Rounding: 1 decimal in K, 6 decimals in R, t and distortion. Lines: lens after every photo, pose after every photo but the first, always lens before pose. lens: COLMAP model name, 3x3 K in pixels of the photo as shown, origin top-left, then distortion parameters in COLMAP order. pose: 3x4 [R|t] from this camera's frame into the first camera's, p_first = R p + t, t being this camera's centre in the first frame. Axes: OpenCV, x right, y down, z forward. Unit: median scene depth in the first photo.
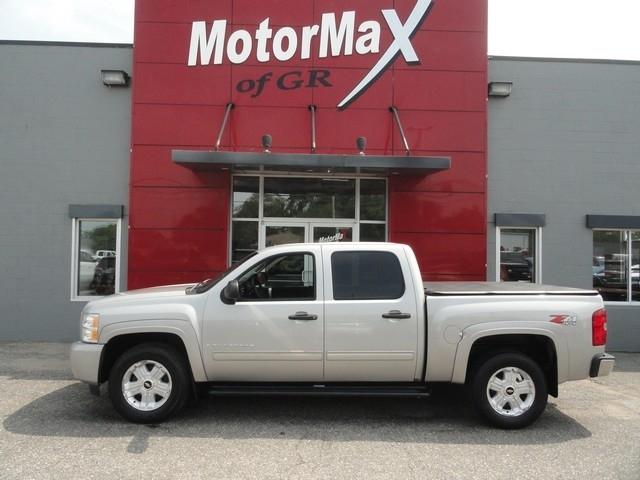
lens RADIAL K [[446.2, 0, 319.4], [0, 446.2, 240.6], [0, 0, 1]] dist [-0.001932, 0.001821]
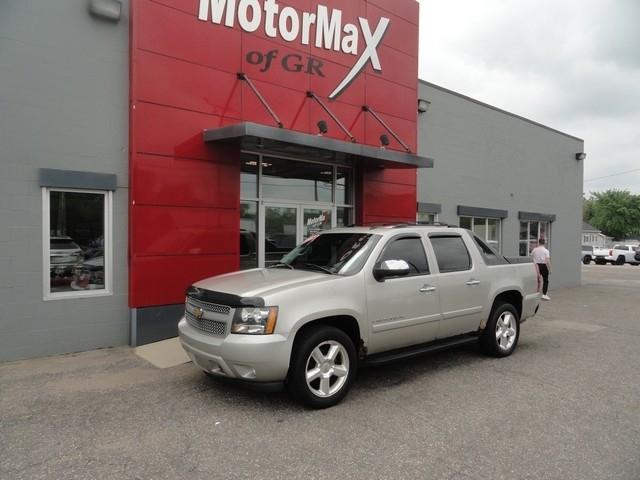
lens RADIAL K [[446.2, 0, 318.3], [0, 446.2, 241.8], [0, 0, 1]] dist [-0.001932, 0.001821]
pose [[0.793785, -0.016336, 0.607979, -0.641687], [-0.016105, 0.998724, 0.047862, -0.003649], [-0.607986, -0.047784, 0.792509, 0.147292]]
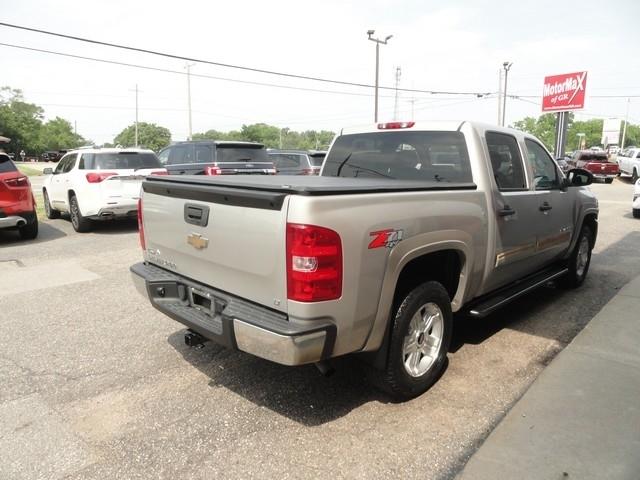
lens RADIAL K [[446.2, 0, 315.3], [0, 446.2, 243.0], [0, 0, 1]] dist [-0.001932, 0.001821]
pose [[-0.716441, 0.105117, -0.689683, 0.524290], [-0.001409, 0.988364, 0.152103, 0.062703], [0.697646, 0.109945, -0.707956, 0.955936]]
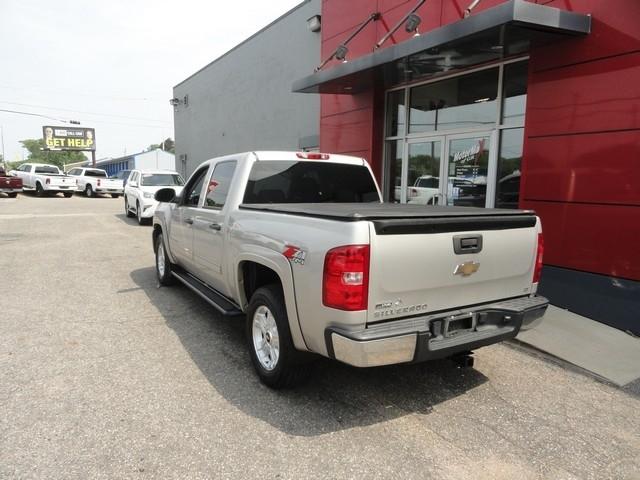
lens RADIAL K [[446.2, 0, 320.5], [0, 446.2, 243.7], [0, 0, 1]] dist [-0.001932, 0.001821]
pose [[0.498692, 0.113130, -0.859365, 0.606300], [0.016698, 0.990008, 0.140018, 0.039693], [0.866618, -0.084176, 0.491820, 0.390522]]
